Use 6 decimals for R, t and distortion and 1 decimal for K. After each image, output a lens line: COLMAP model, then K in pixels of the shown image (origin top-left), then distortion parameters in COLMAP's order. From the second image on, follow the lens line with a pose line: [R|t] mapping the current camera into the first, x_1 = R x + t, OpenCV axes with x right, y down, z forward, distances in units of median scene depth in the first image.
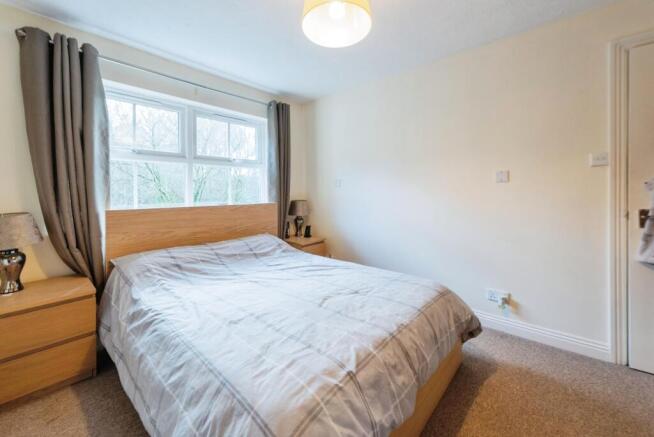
lens RADIAL K [[275.2, 0, 325.6], [0, 275.2, 191.6], [0, 0, 1]] dist [0.000876, 0.000008]
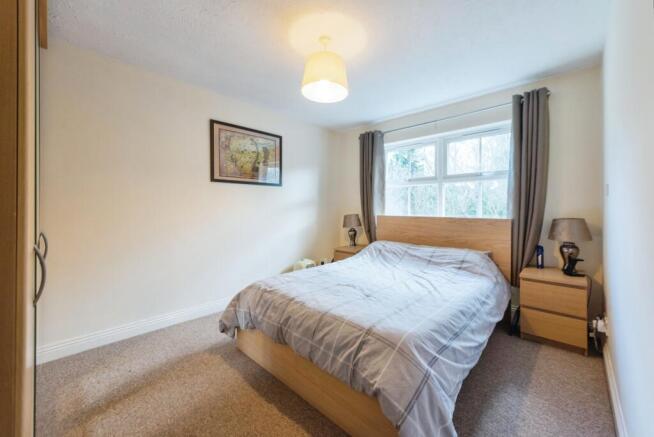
lens RADIAL K [[262.8, 0, 329.6], [0, 262.8, 207.1], [0, 0, 1]] dist [0.001883, 0.000032]
pose [[-0.062290, 0.011209, -0.997995, 0.835826], [0.001265, 0.999937, 0.011152, -0.006518], [0.998057, -0.000568, -0.062300, 0.641557]]
